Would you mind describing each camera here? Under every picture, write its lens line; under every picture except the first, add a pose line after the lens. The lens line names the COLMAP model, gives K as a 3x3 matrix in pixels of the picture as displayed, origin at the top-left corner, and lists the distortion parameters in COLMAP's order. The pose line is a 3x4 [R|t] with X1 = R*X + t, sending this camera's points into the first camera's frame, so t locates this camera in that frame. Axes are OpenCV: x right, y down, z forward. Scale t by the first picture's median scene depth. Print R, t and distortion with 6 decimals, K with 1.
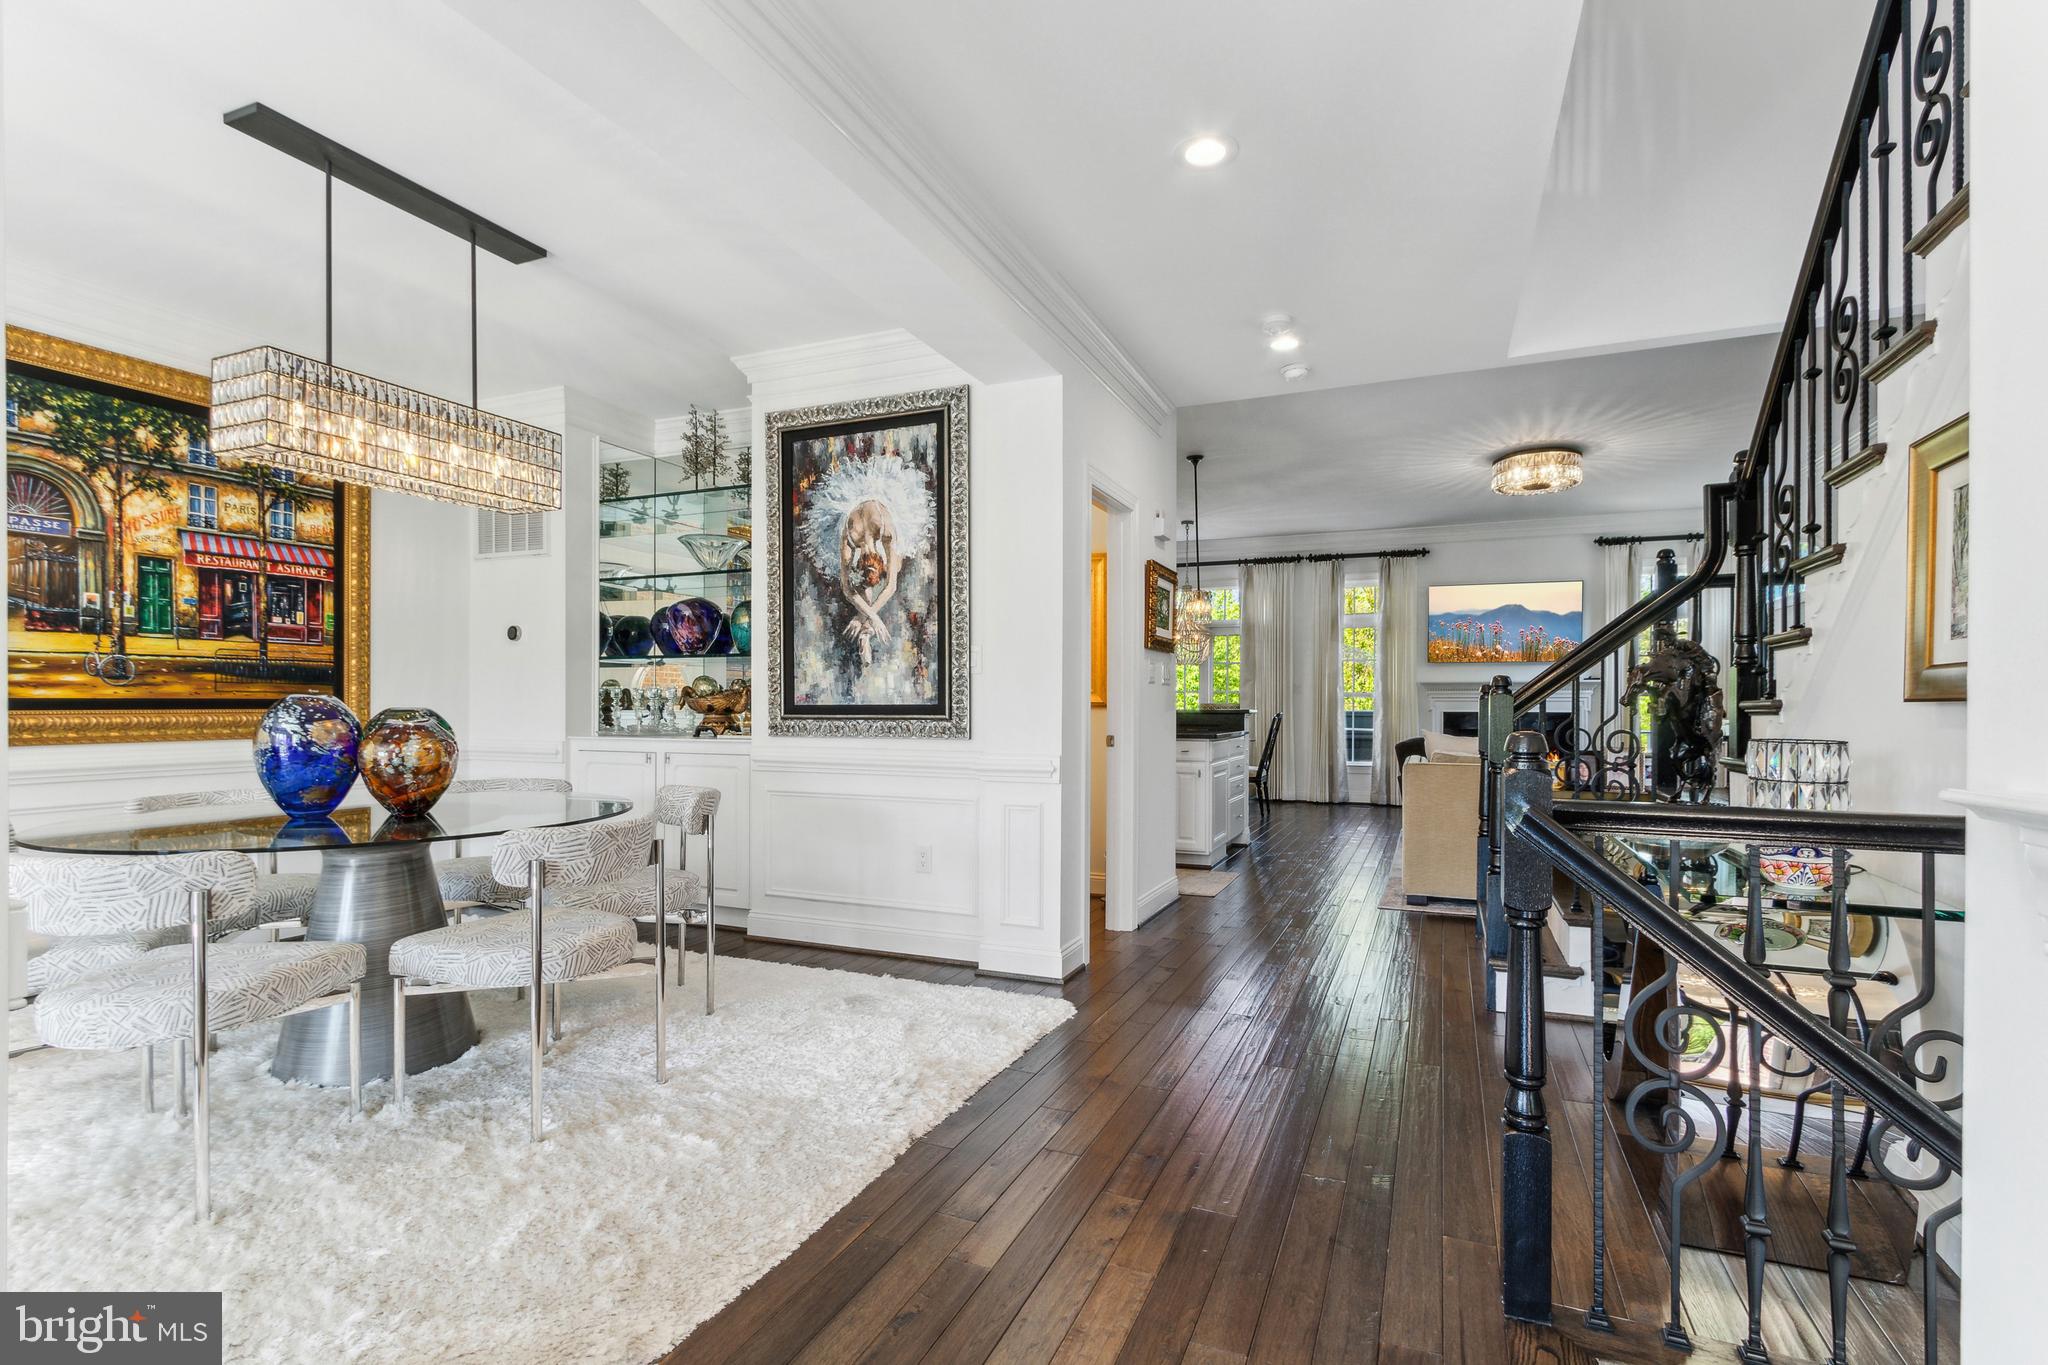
lens RADIAL K [[952.2, 0, 999.8], [0, 952.2, 708.0], [0, 0, 1]] dist [-0.000880, -0.000123]
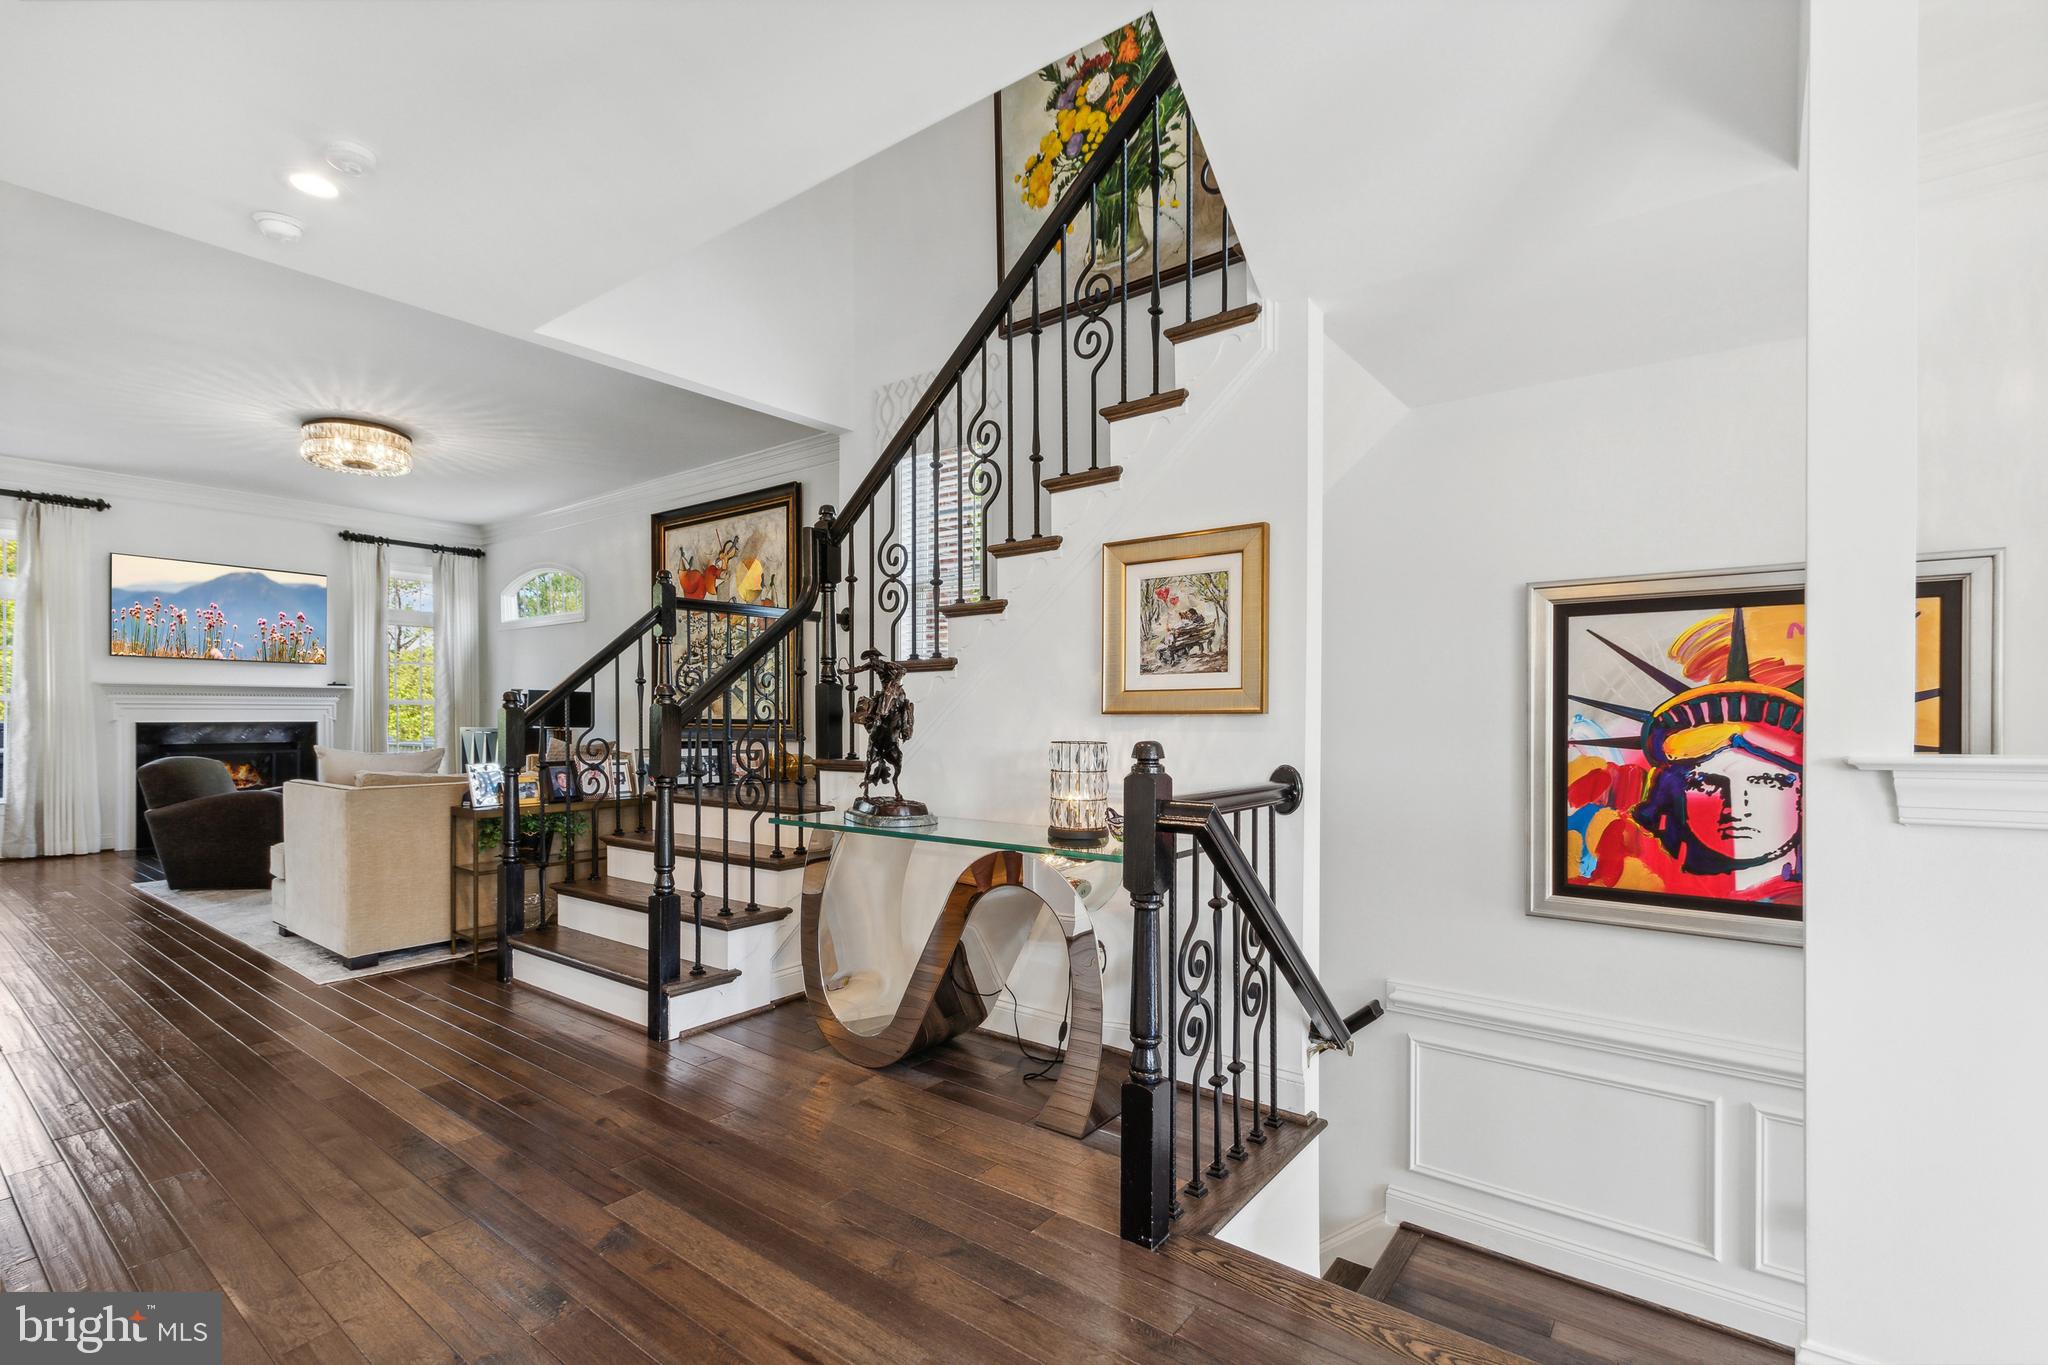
lens RADIAL K [[932.6, 0, 1029.8], [0, 932.6, 721.7], [0, 0, 1]] dist [-0.000443, -0.000007]
pose [[0.217624, -0.011797, 0.975961, -0.108490], [0.003983, 0.999929, 0.011199, -0.002689], [-0.976025, 0.001450, 0.217655, 0.161127]]
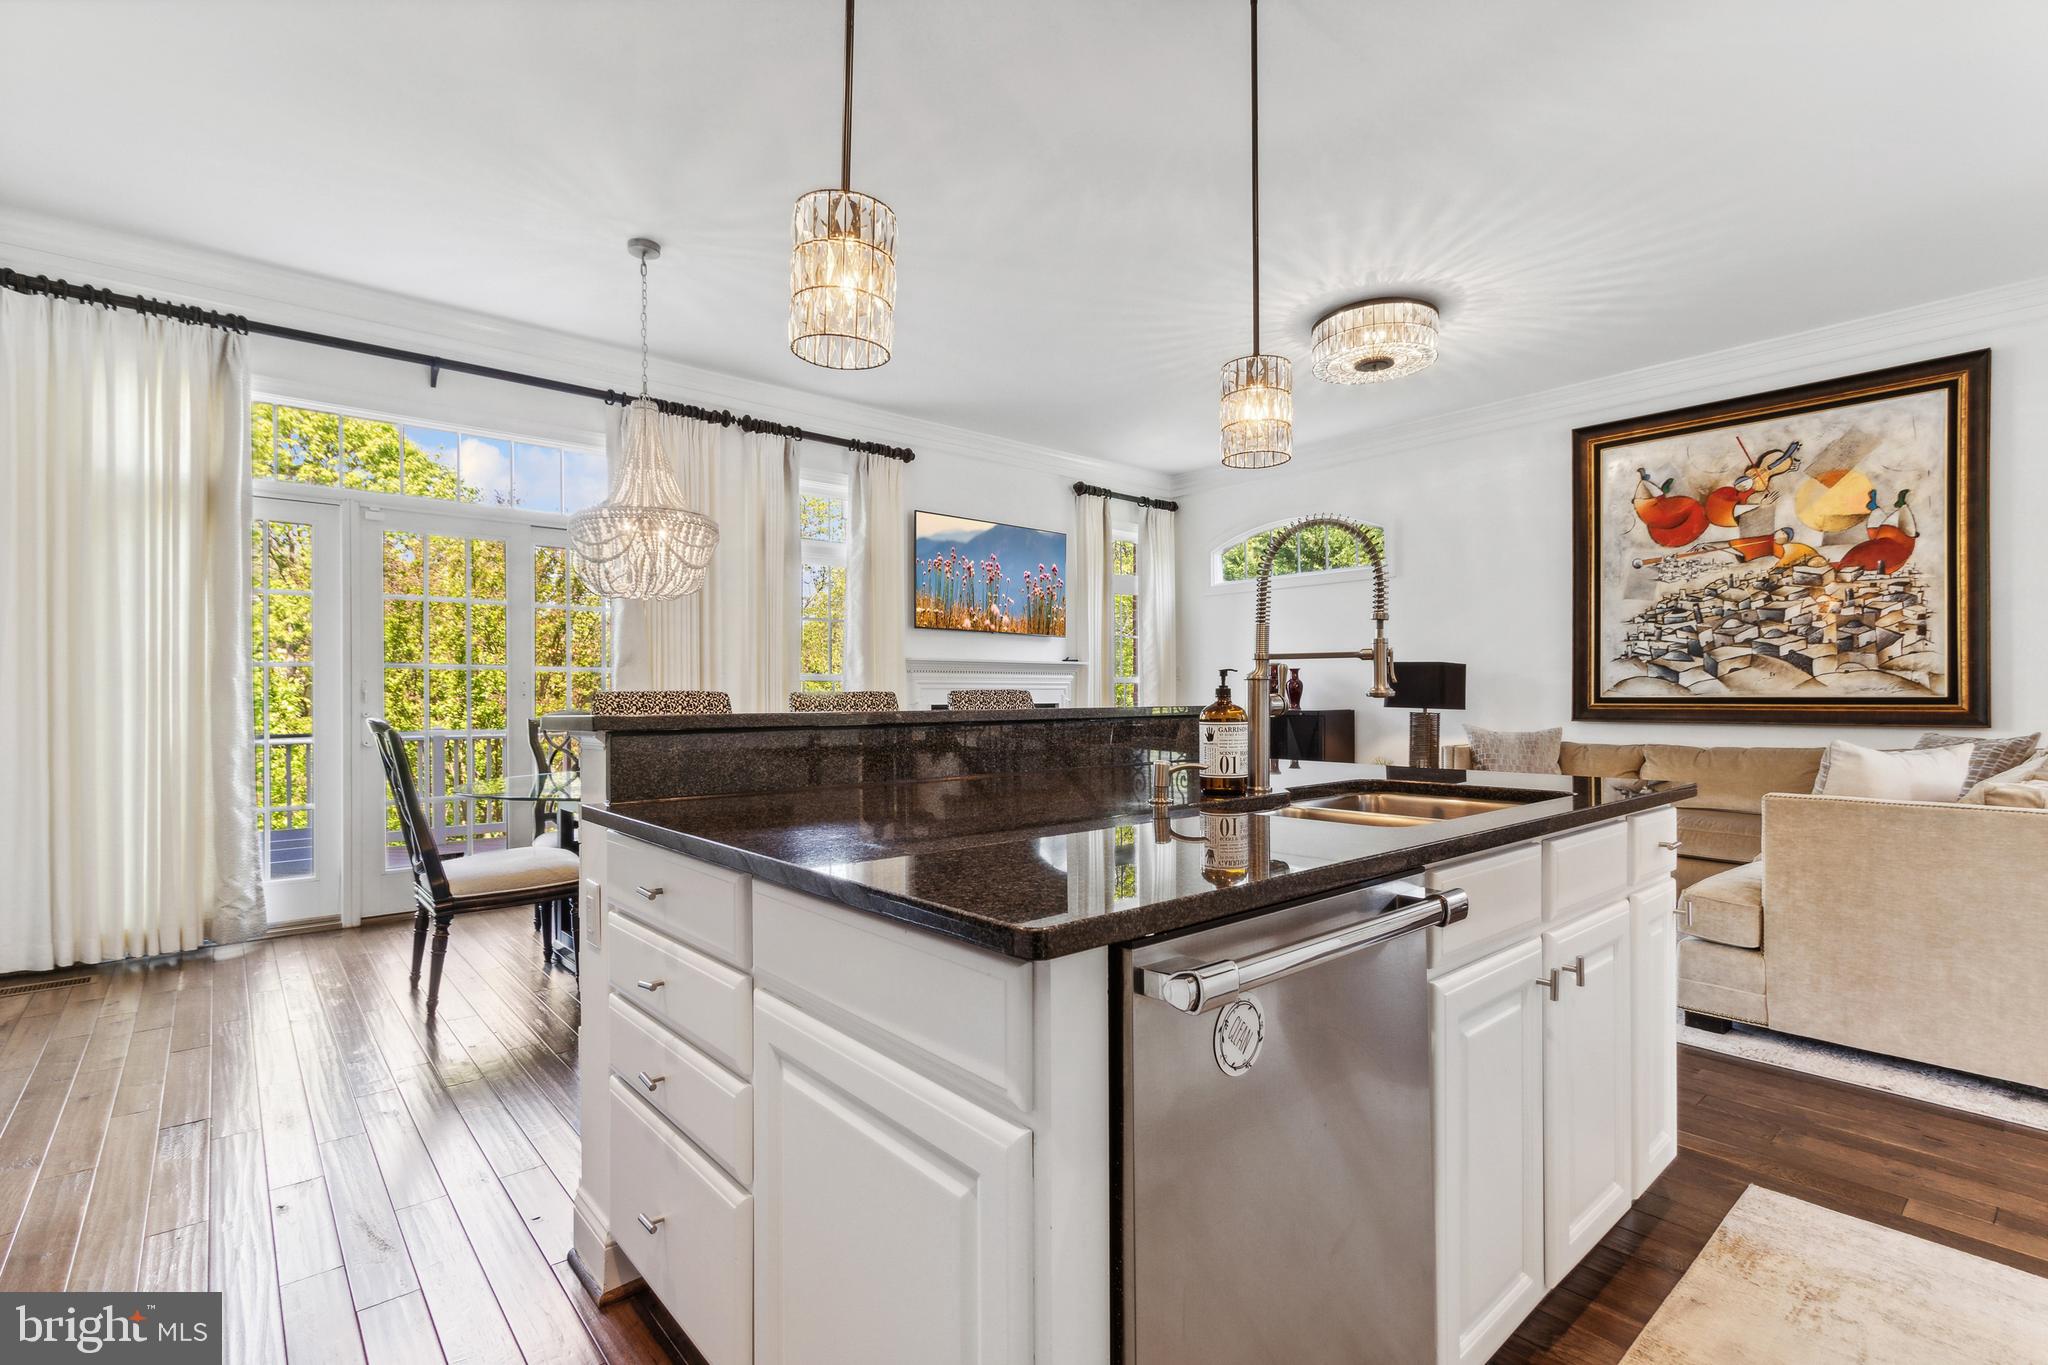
lens RADIAL K [[943.5, 0, 1015.4], [0, 943.5, 699.8], [0, 0, 1]] dist [-0.001176, -0.001062]
pose [[0.423025, -0.007939, 0.906083, -0.108765], [0.007366, 0.999959, 0.005322, -0.002414], [-0.906088, 0.004423, 0.423066, 0.726329]]
